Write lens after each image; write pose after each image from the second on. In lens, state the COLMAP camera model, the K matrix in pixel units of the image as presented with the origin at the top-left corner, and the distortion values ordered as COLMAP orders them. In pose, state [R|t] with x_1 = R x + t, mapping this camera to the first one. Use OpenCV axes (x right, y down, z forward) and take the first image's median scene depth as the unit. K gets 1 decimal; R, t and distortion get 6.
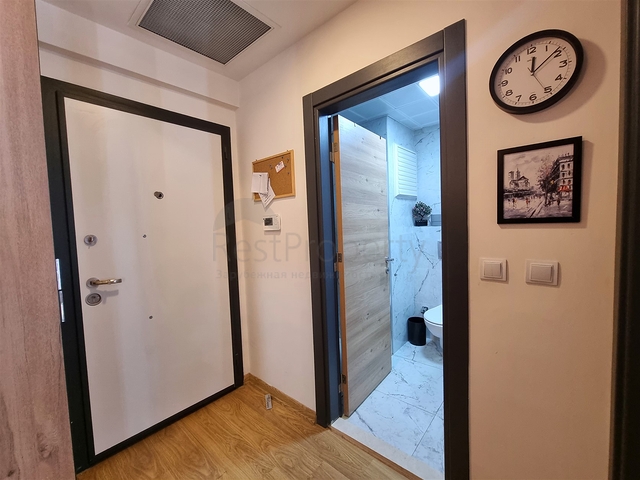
lens RADIAL K [[263.5, 0, 317.2], [0, 263.5, 237.9], [0, 0, 1]] dist [-0.002208, 0.000307]
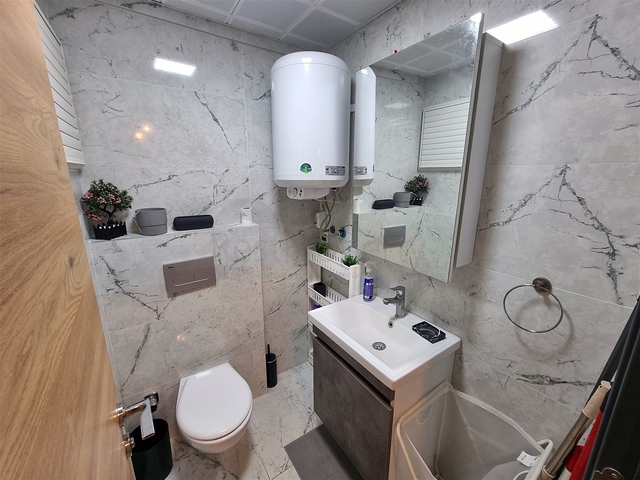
lens RADIAL K [[263.5, 0, 321.6], [0, 263.5, 237.4], [0, 0, 1]] dist [-0.002208, 0.000307]
pose [[0.248061, -0.185766, 0.950766, 0.071252], [0.040094, 0.982570, 0.181519, -0.109926], [-0.967914, -0.006908, 0.251185, 0.563428]]
